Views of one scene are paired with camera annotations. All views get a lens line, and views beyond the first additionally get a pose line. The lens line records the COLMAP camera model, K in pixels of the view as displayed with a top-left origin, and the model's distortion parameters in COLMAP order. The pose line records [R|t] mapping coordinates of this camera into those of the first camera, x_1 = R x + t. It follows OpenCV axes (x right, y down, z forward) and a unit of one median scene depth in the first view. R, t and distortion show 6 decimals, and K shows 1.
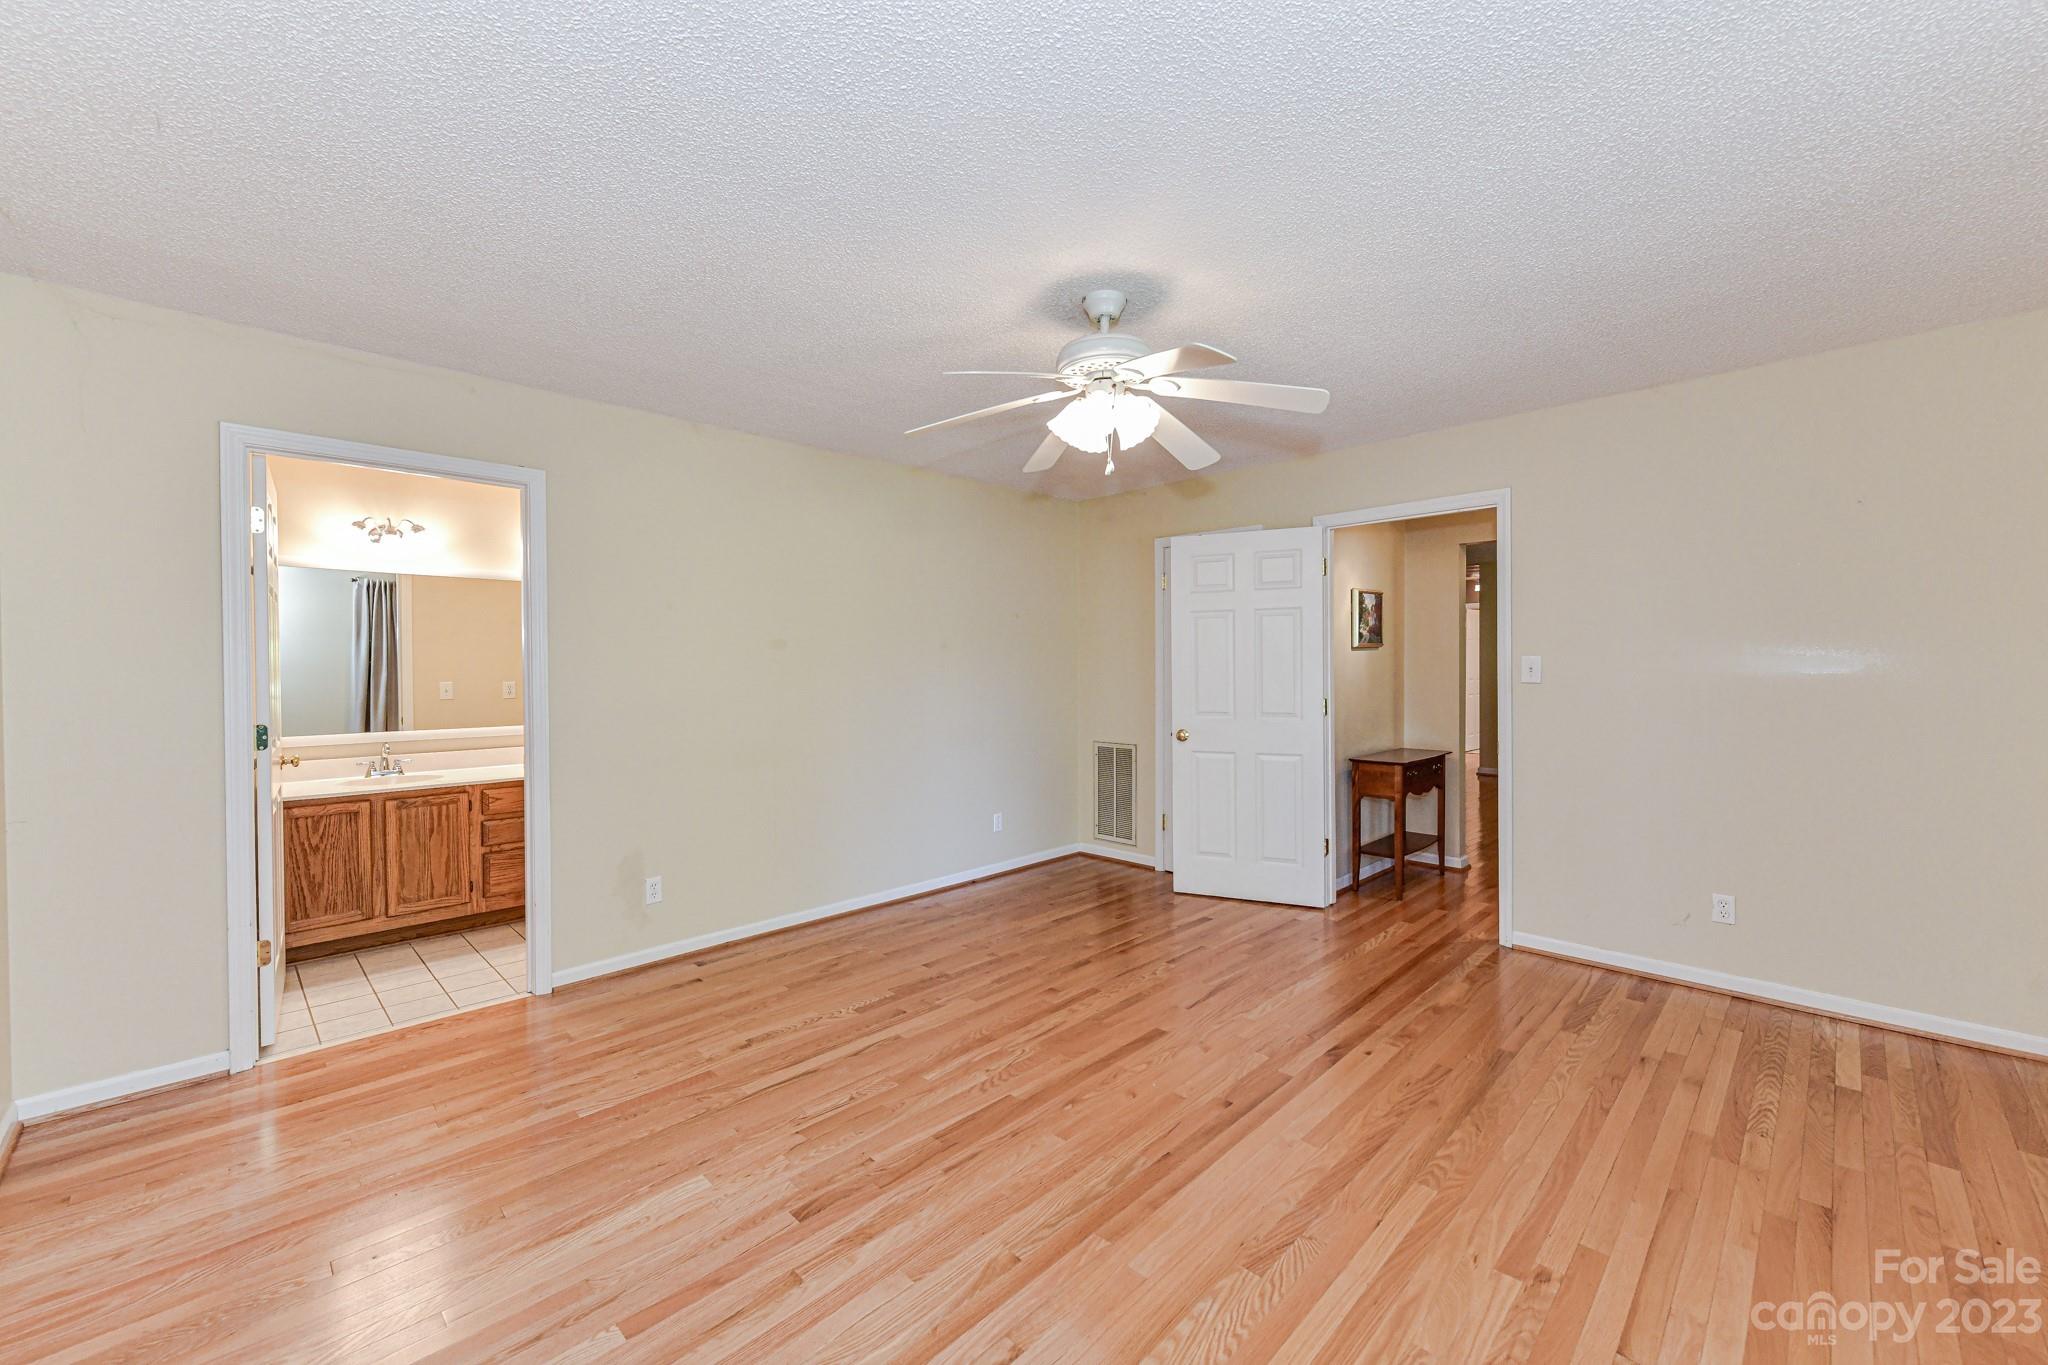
lens RADIAL K [[808.1, 0, 1015.1], [0, 808.1, 661.5], [0, 0, 1]] dist [0.003484, -0.000318]
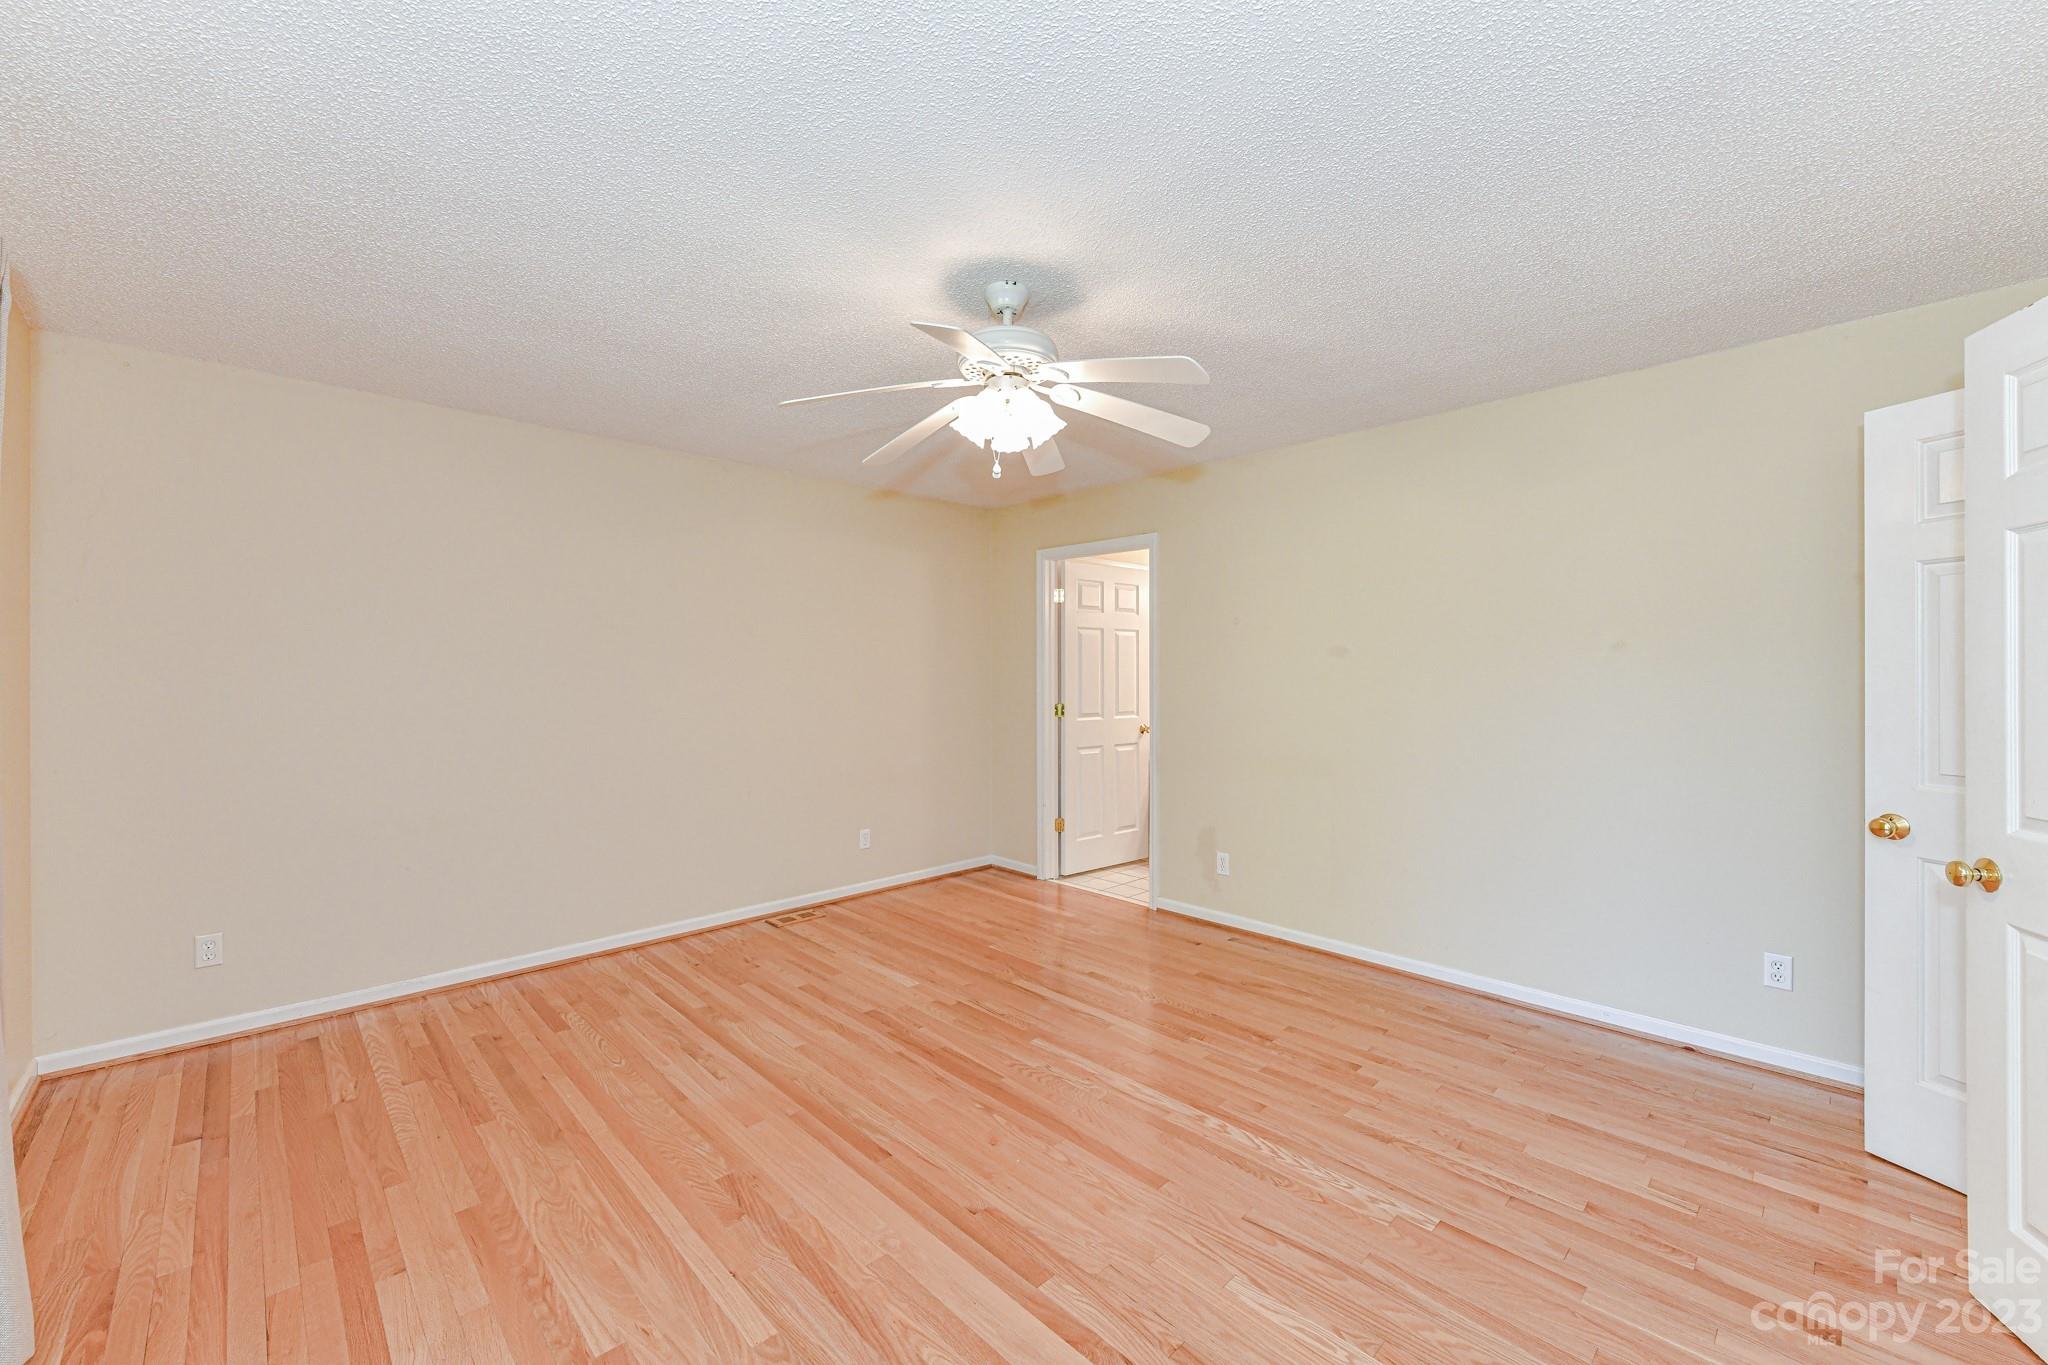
lens RADIAL K [[808.1, 0, 1015.1], [0, 808.1, 661.5], [0, 0, 1]] dist [0.003484, -0.000318]
pose [[-0.013529, -0.006992, -0.999884, 0.906955], [0.002087, 0.999973, -0.007021, -0.005568], [0.999906, -0.002181, -0.013514, 0.876827]]
